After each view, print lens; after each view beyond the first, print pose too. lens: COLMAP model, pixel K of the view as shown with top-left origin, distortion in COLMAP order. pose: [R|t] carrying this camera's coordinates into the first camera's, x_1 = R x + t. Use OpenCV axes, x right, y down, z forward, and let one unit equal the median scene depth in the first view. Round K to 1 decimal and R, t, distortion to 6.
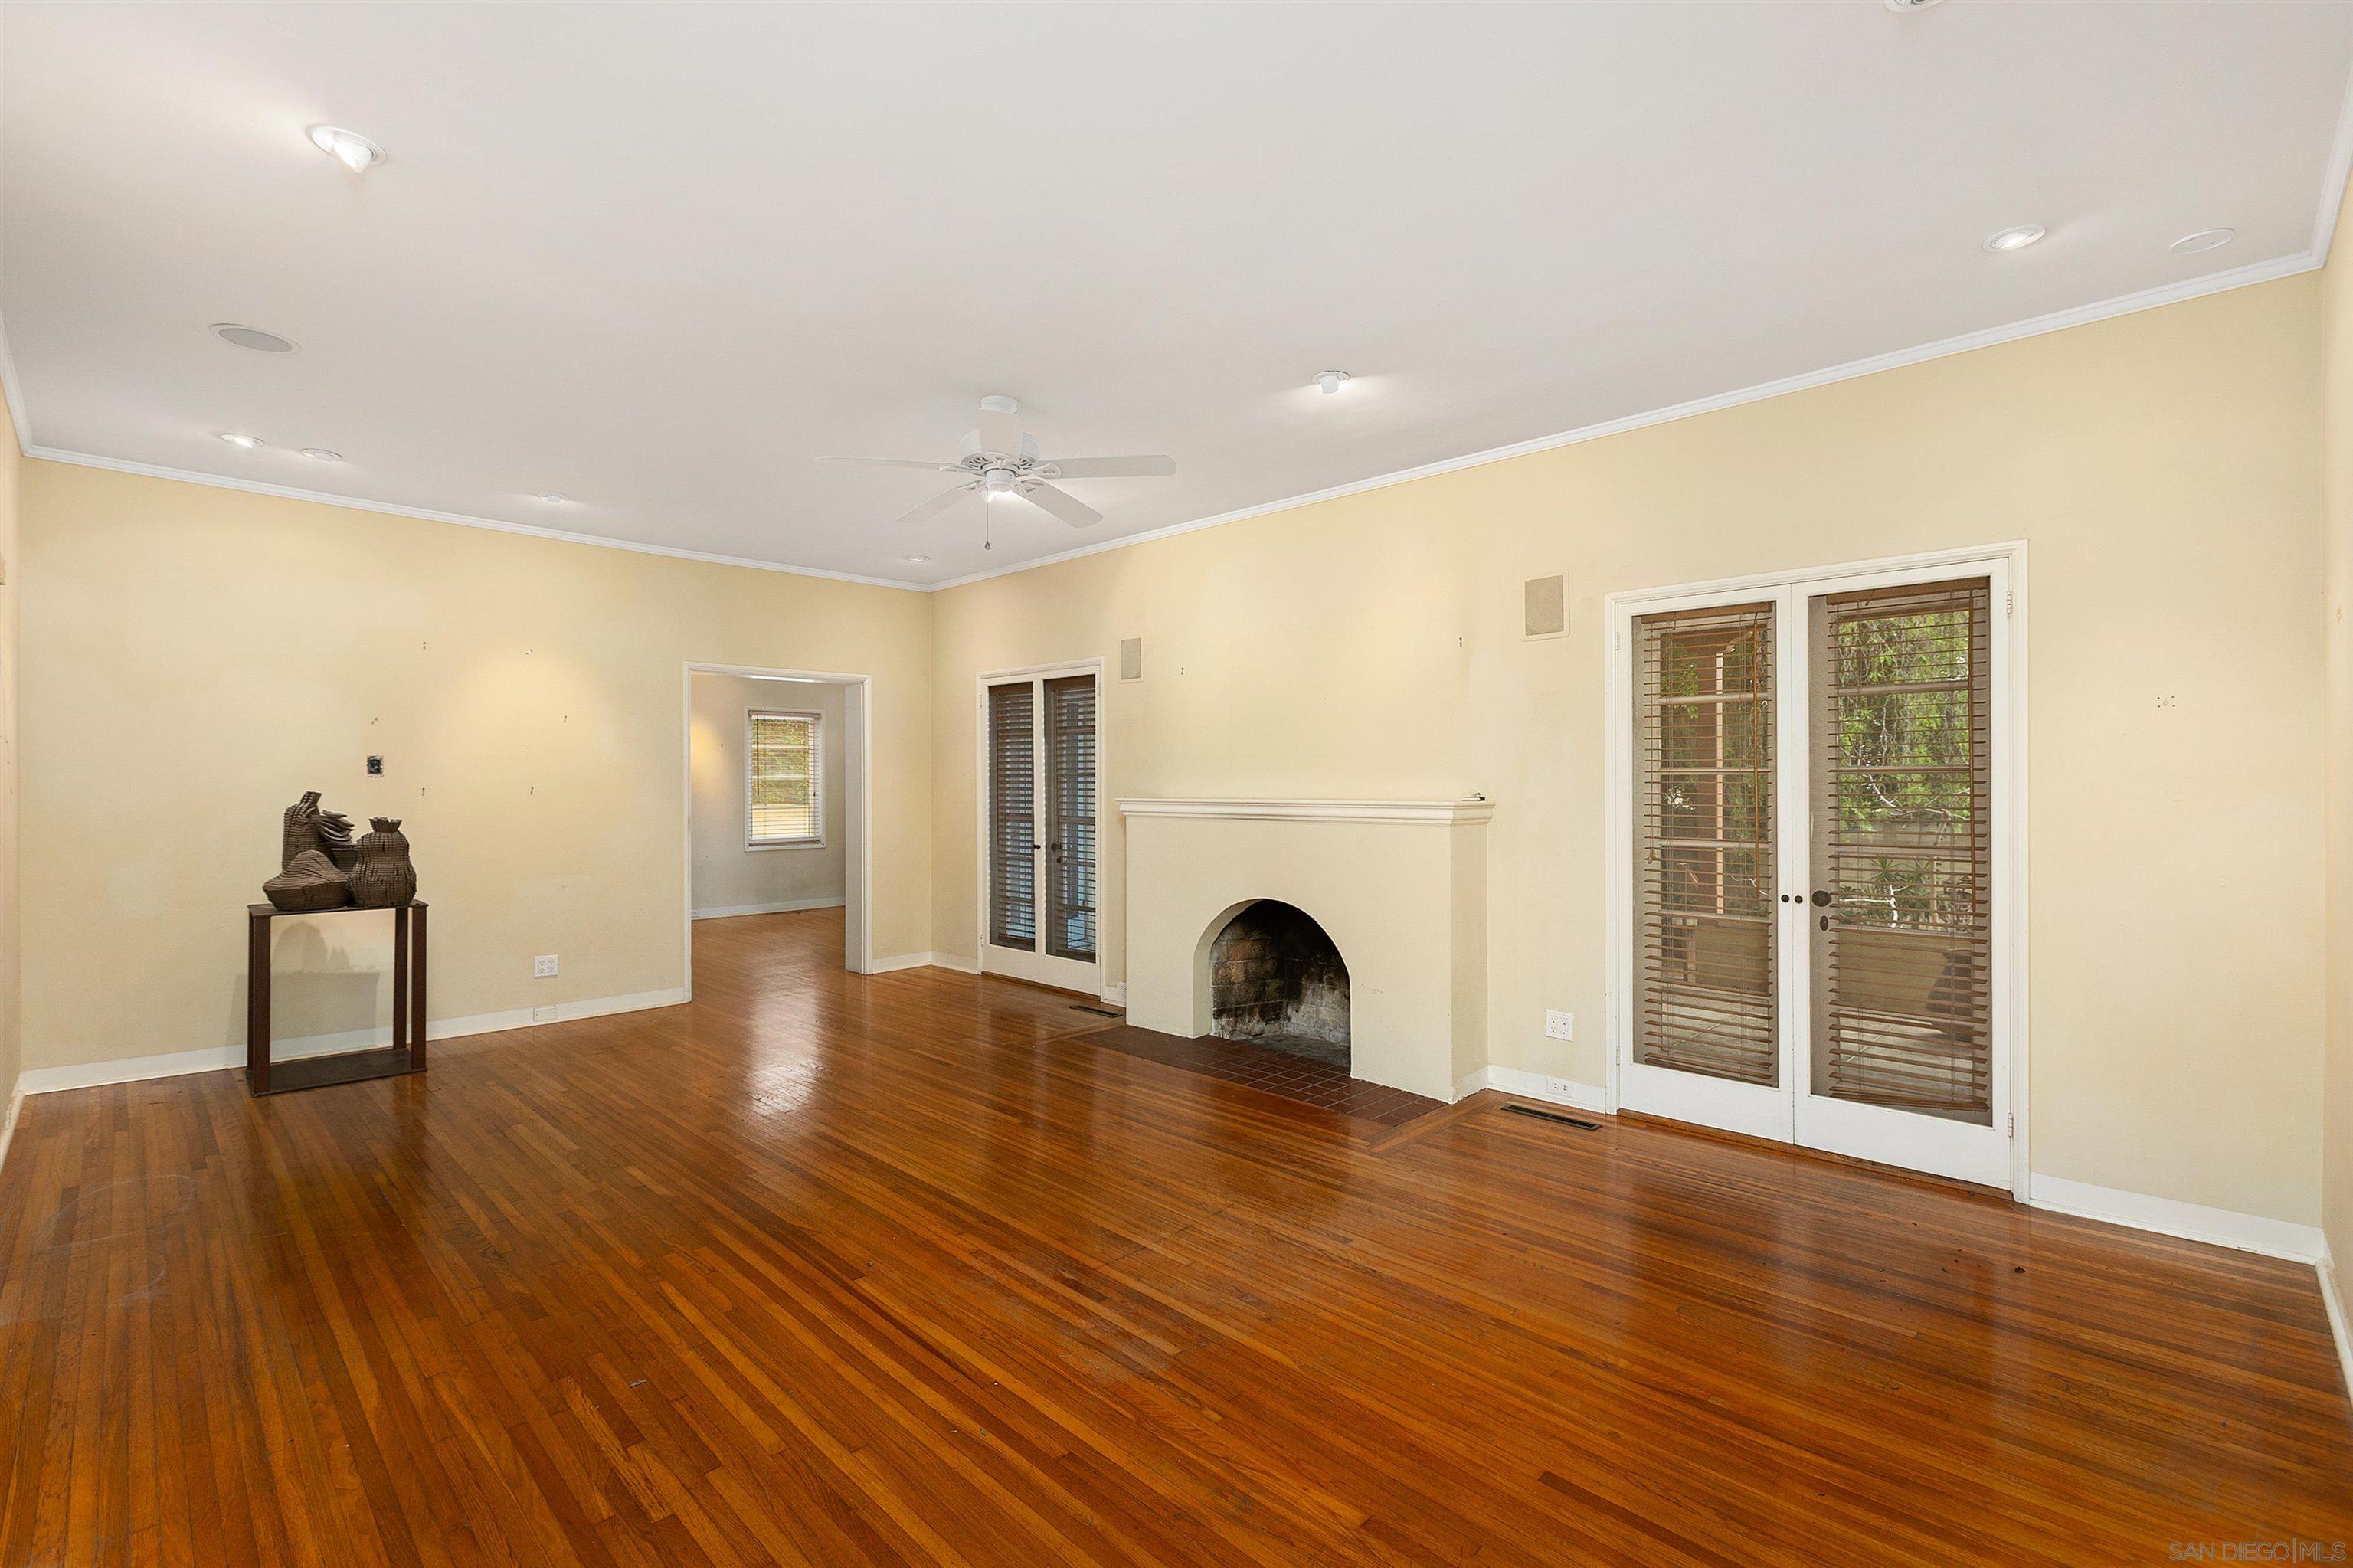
lens RADIAL K [[1050.9, 0, 1178.7], [0, 1050.9, 779.0], [0, 0, 1]] dist [-0.002798, 0.000179]
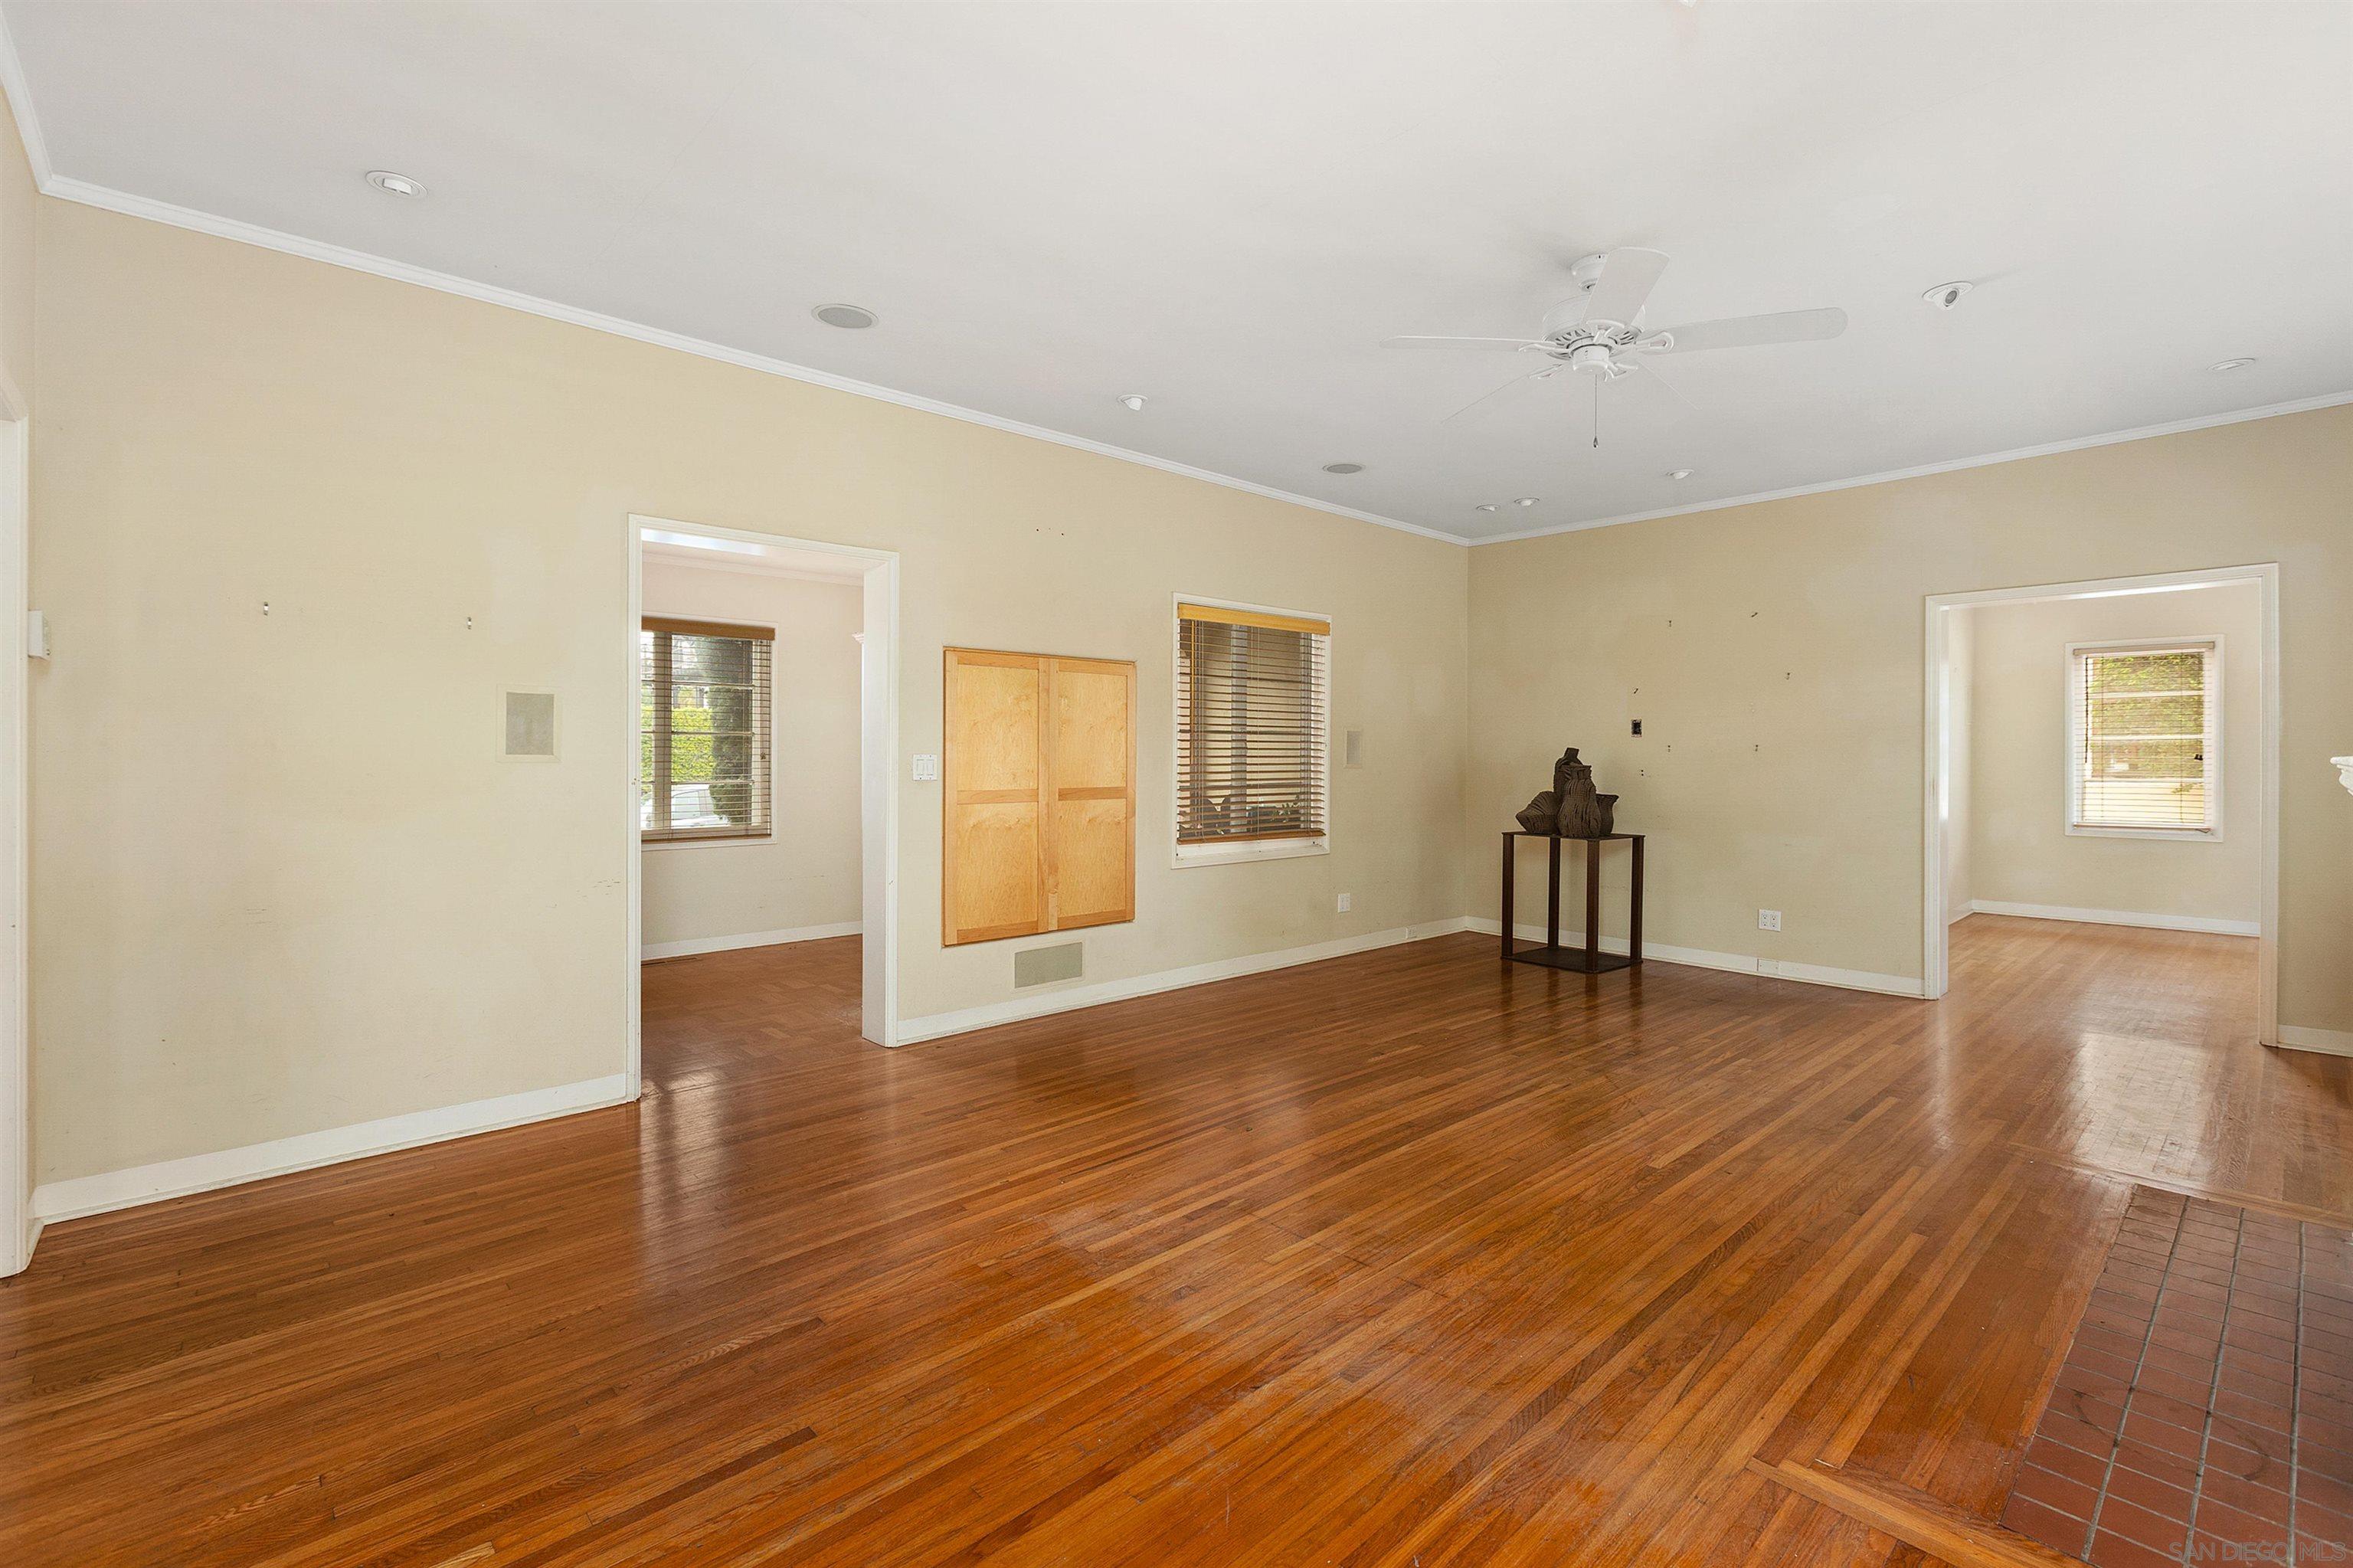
lens RADIAL K [[1050.9, 0, 1189.1], [0, 1050.9, 769.8], [0, 0, 1]] dist [-0.002798, 0.000179]
pose [[-0.049581, 0.017392, -0.998619, 0.572598], [-0.003081, 0.999841, 0.017566, 0.017536], [0.998765, 0.003948, -0.049519, 0.622339]]
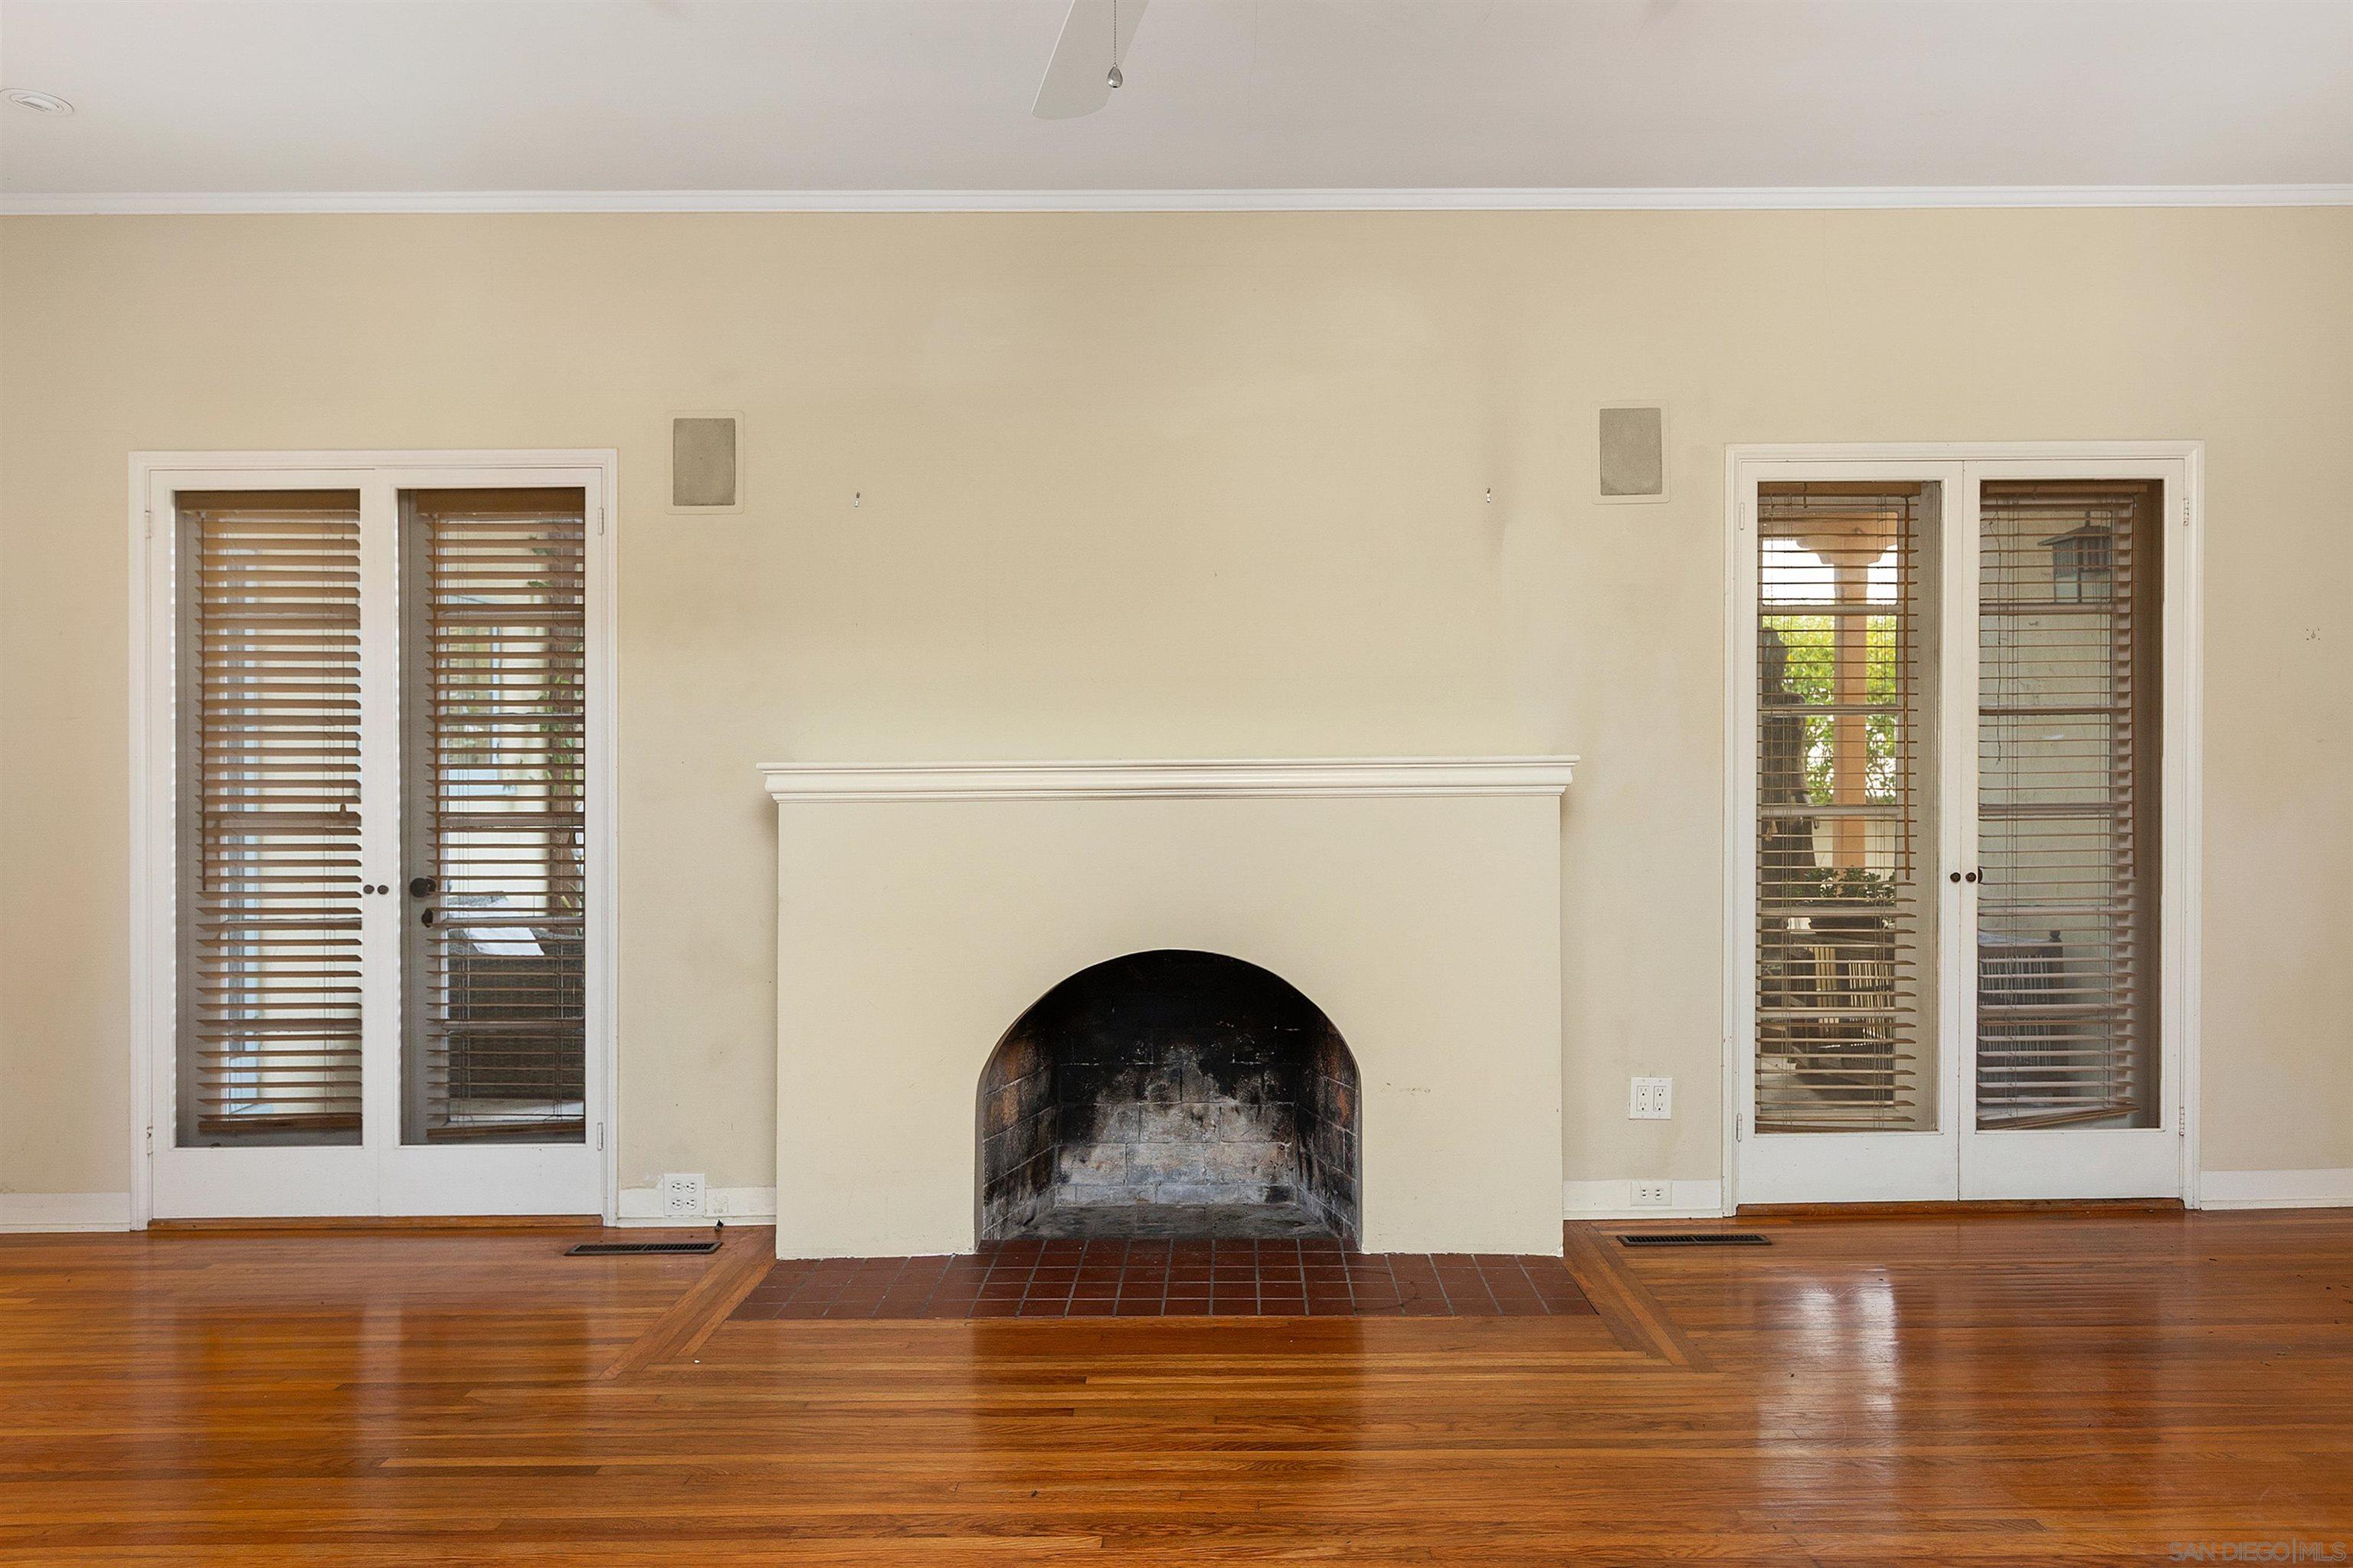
lens RADIAL K [[1587.8, 0, 1187.6], [0, 1587.8, 769.0], [0, 0, 1]] dist [-0.004152, -0.000916]
pose [[0.707539, -0.013208, 0.706551, -0.511660], [0.004886, 0.999893, 0.013799, 0.014075], [-0.706658, -0.006311, 0.707527, 0.484255]]
